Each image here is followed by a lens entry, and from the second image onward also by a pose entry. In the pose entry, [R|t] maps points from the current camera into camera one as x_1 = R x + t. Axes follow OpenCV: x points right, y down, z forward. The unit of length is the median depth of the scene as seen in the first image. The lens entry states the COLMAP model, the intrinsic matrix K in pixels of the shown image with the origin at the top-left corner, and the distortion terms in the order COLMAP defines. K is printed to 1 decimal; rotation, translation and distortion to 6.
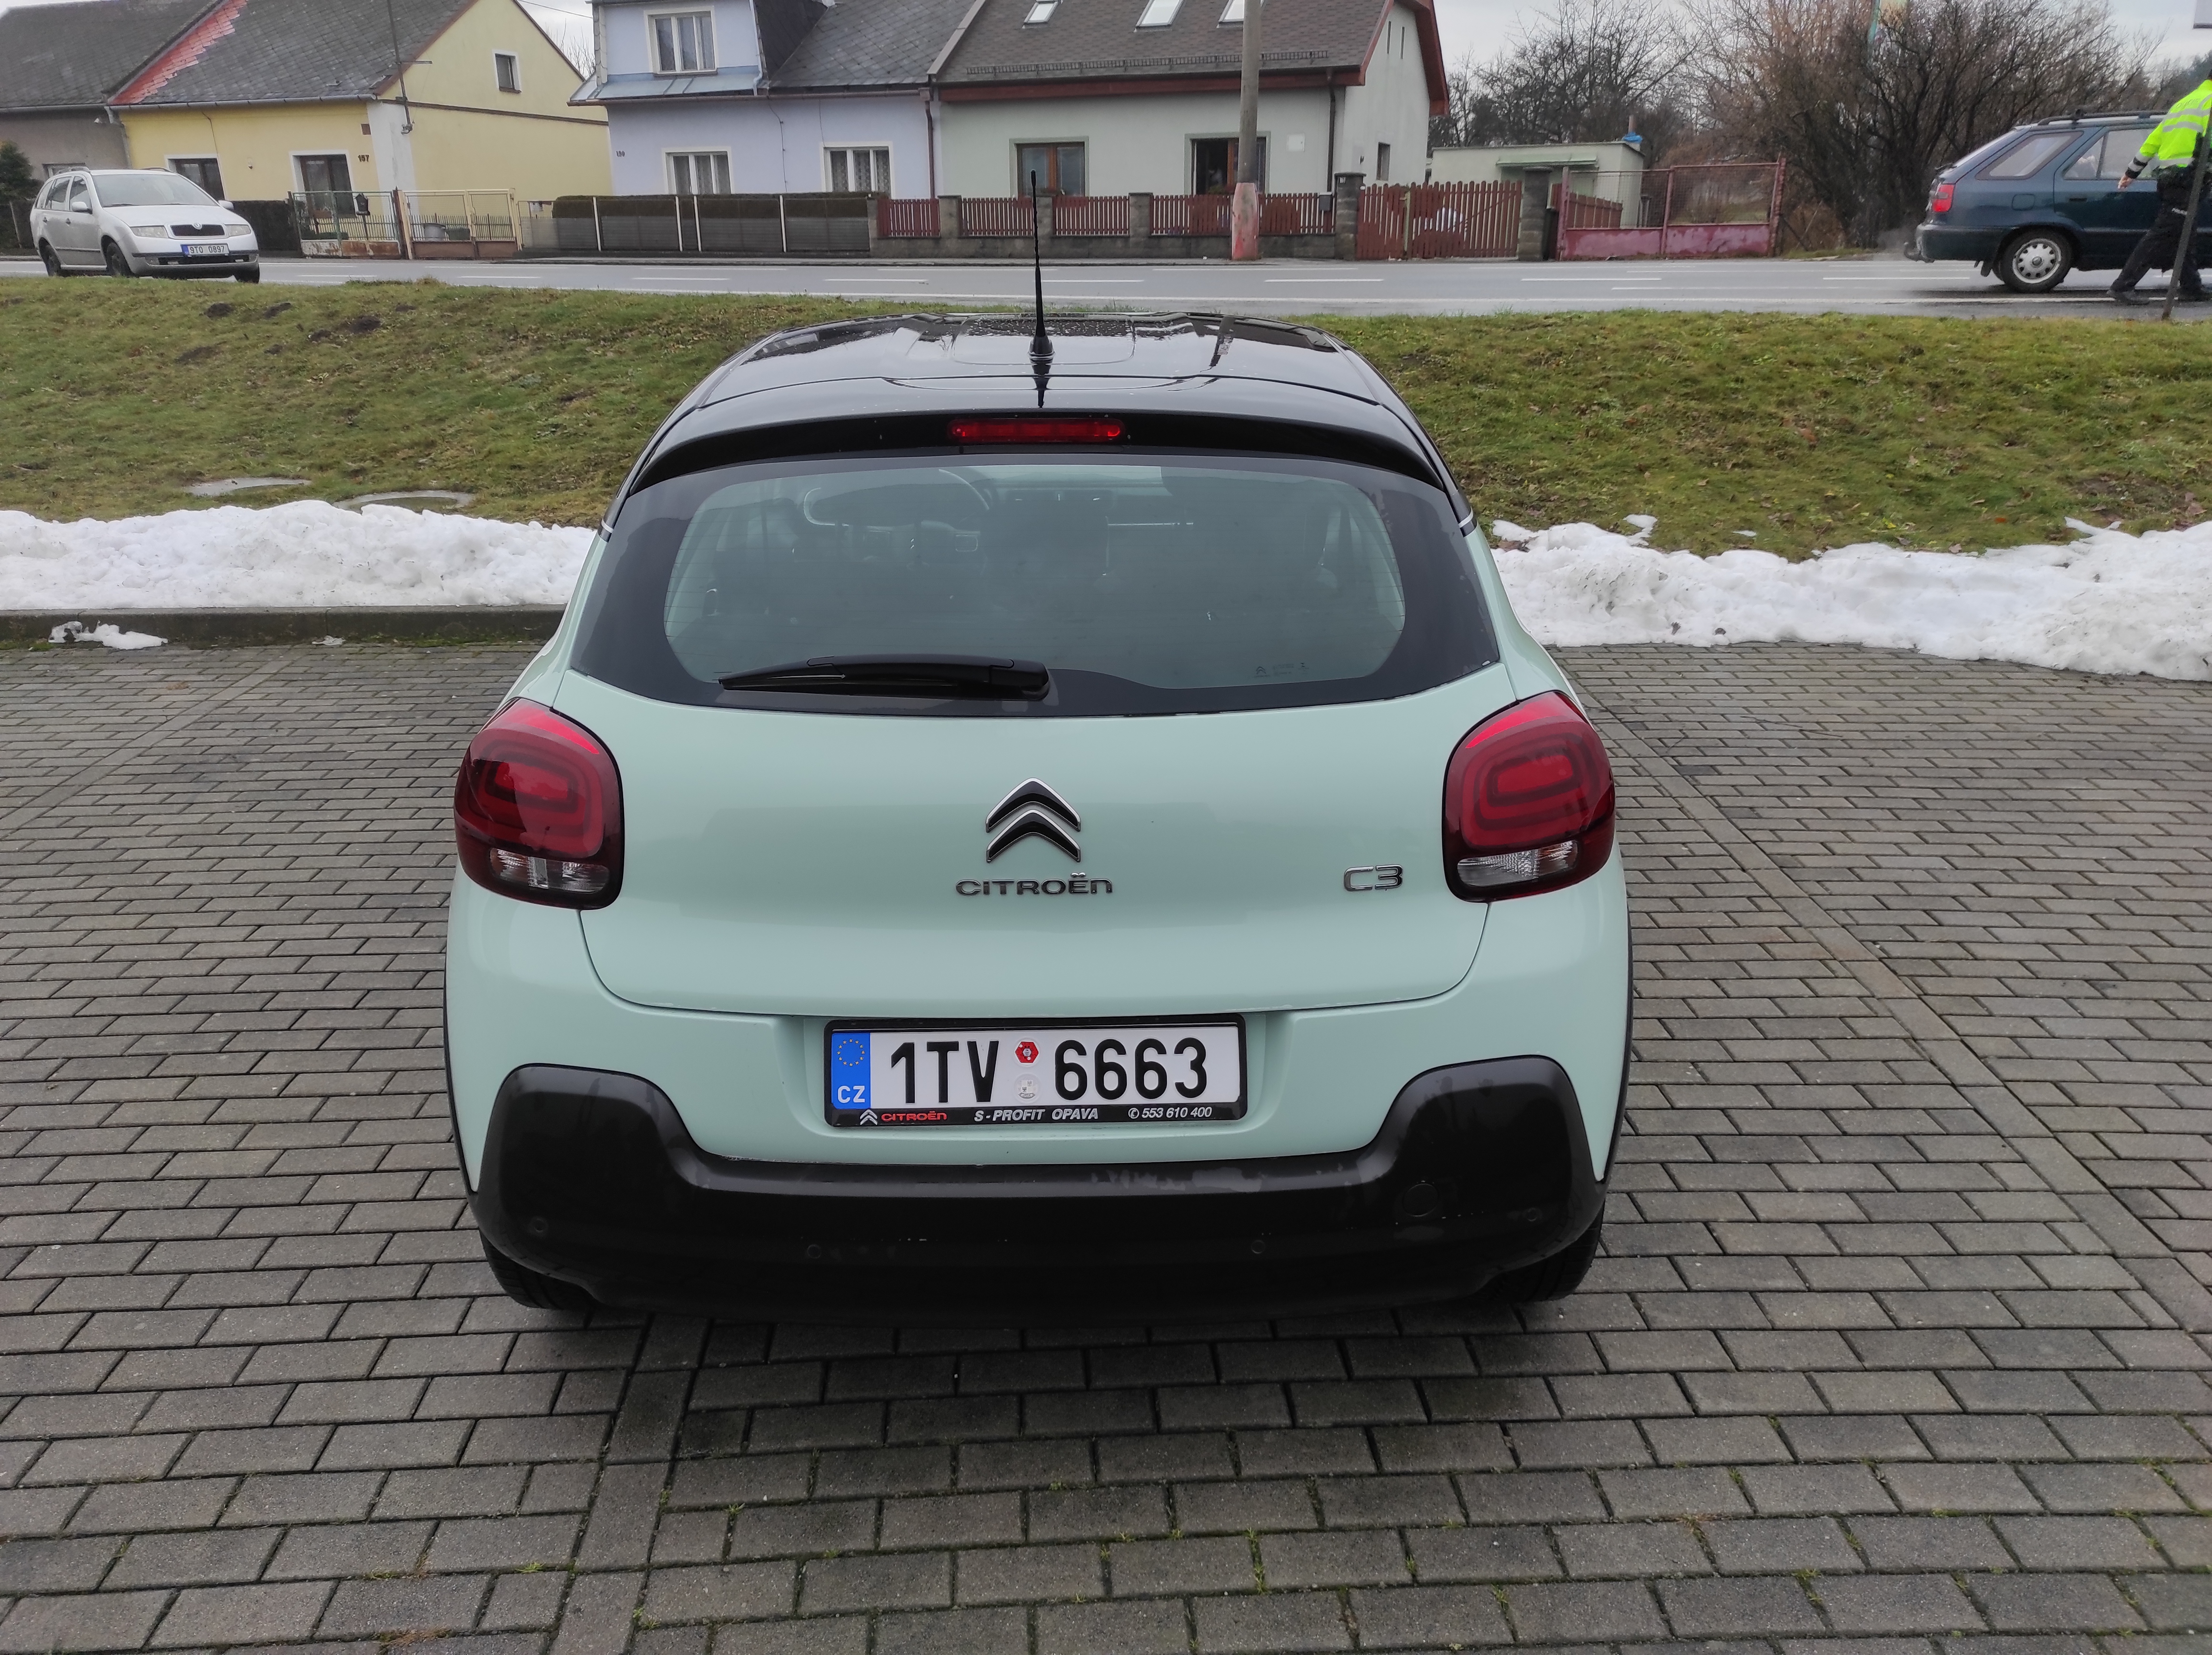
lens RADIAL K [[1604.1, 0, 1099.7], [0, 1604.1, 837.1], [0, 0, 1]] dist [0.029810, -0.011337]
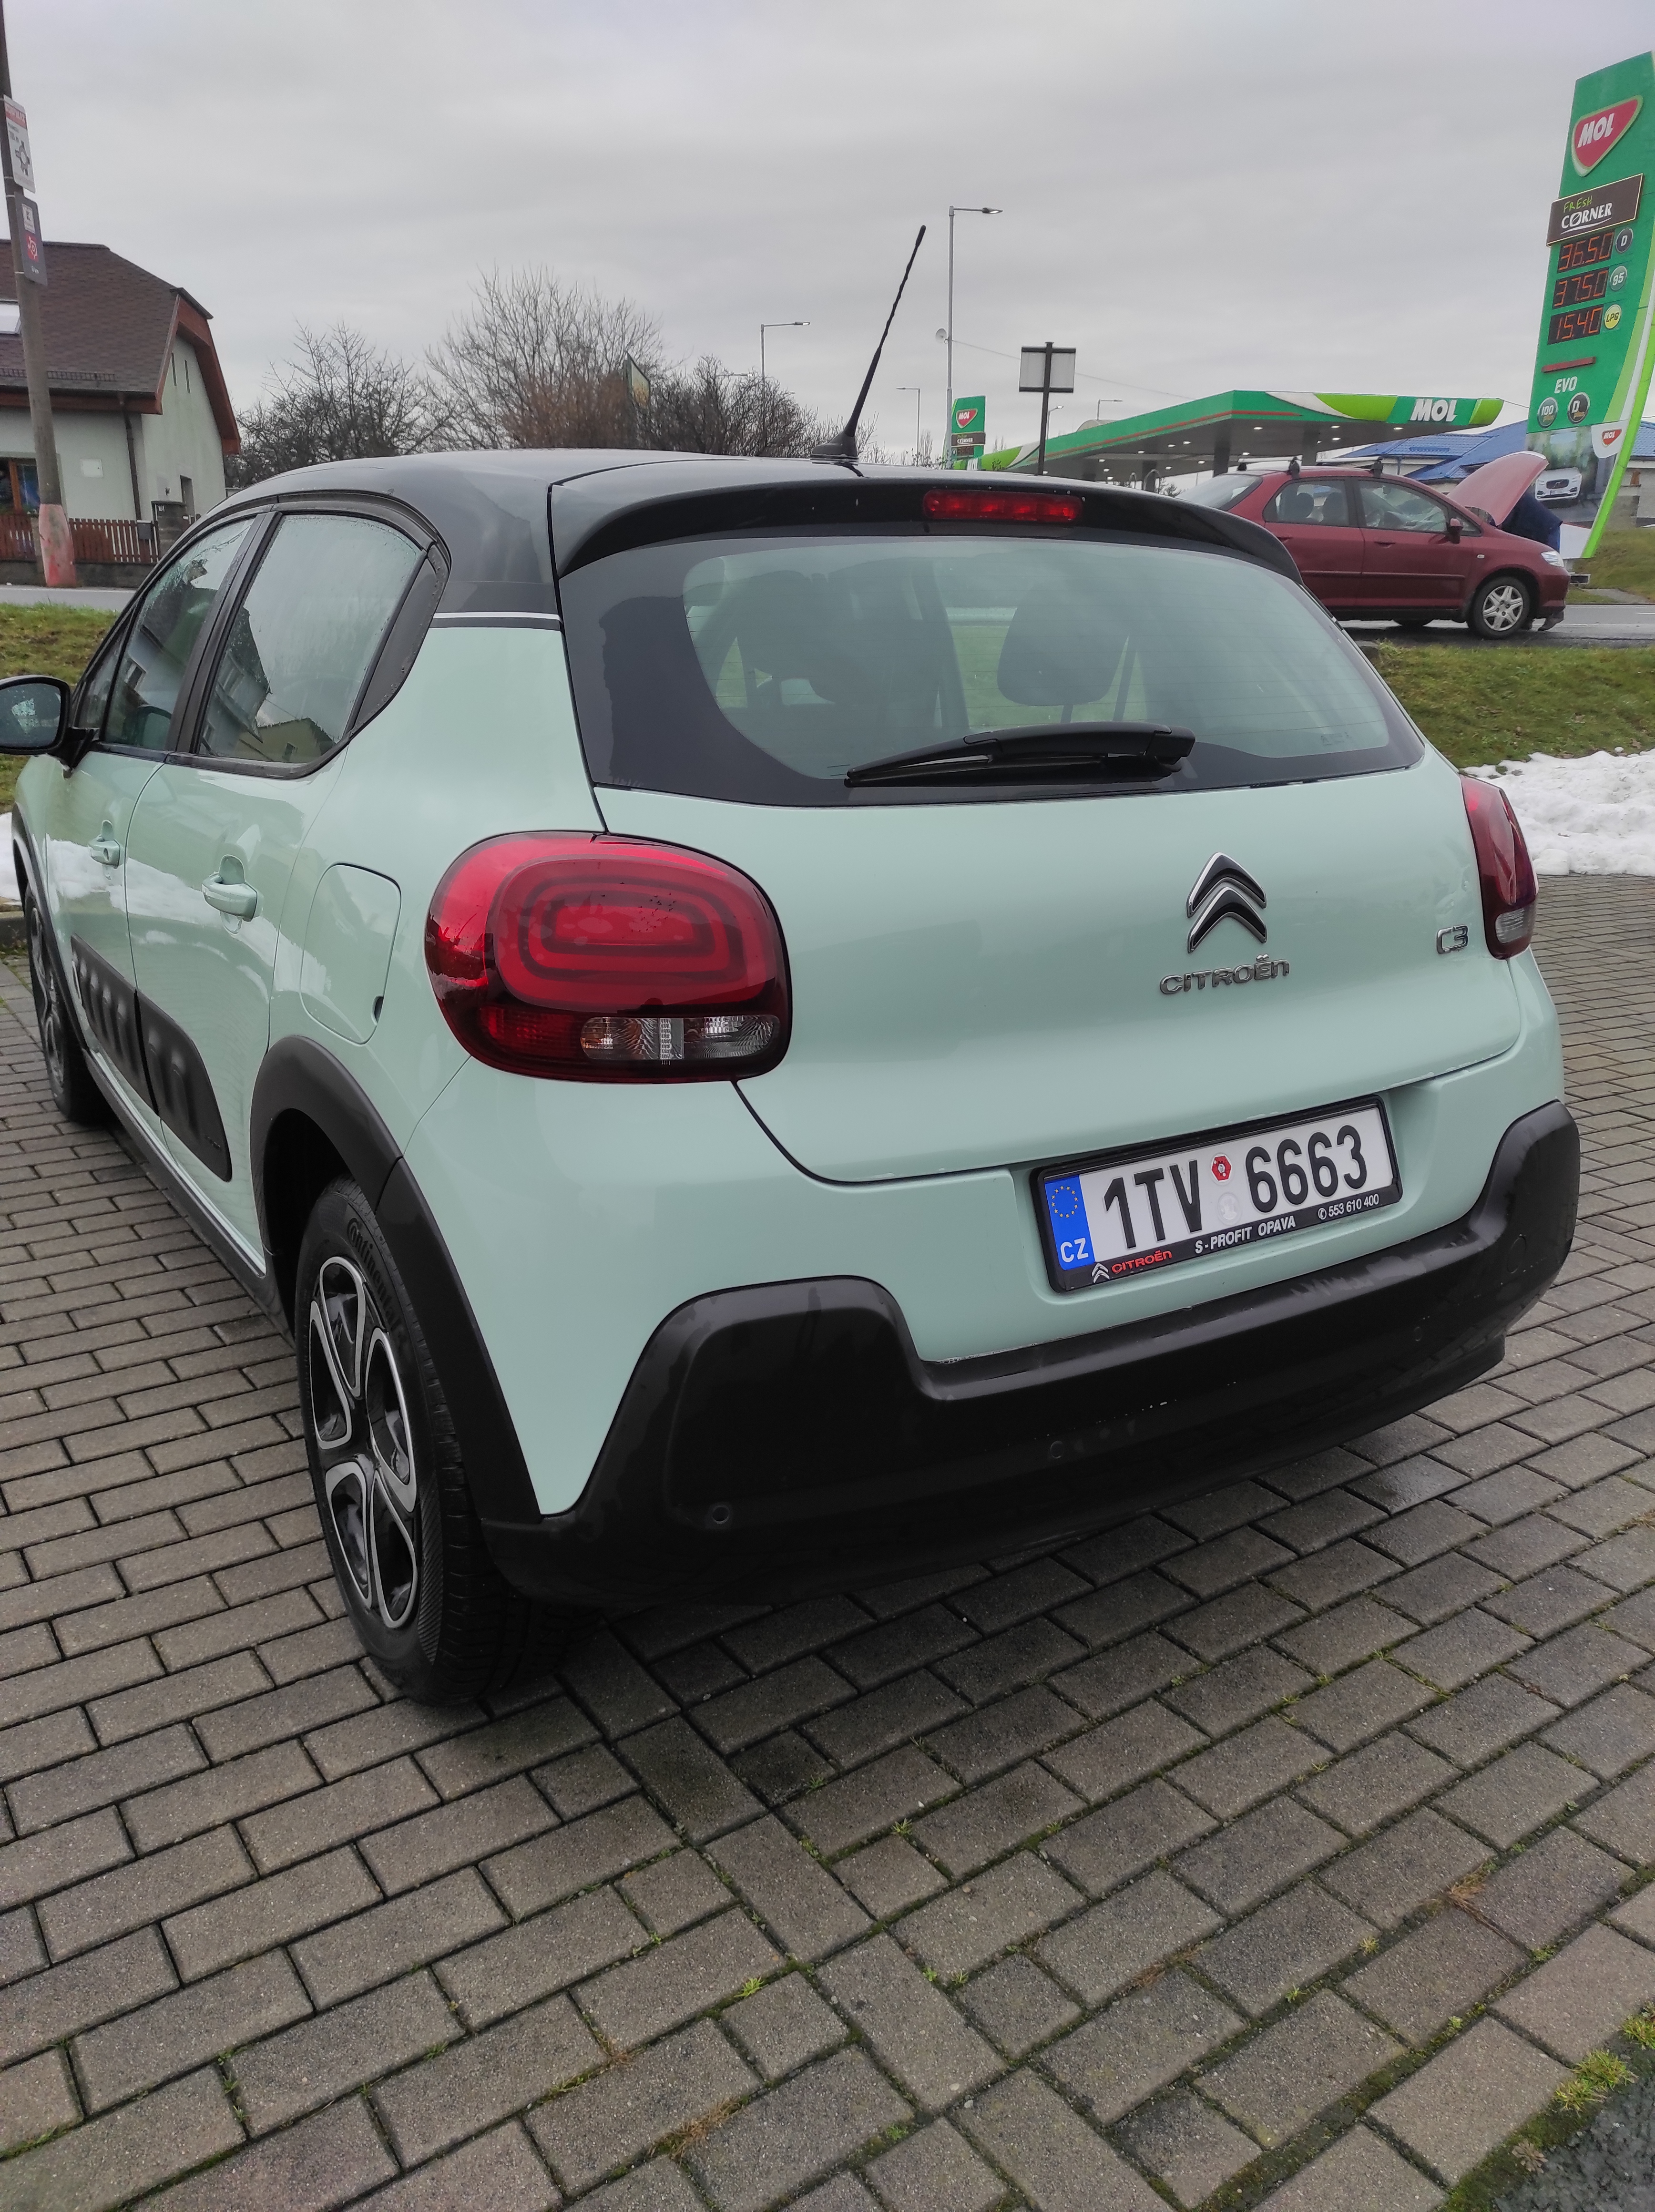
lens RADIAL K [[1604.1, 0, 823.7], [0, 1604.1, 1094.7], [0, 0, 1]] dist [0.029810, -0.011337]
pose [[0.860377, -0.136300, 0.491094, -0.668114], [0.161022, 0.986917, -0.008192, 0.065510], [-0.483553, 0.086125, 0.871068, 0.326011]]
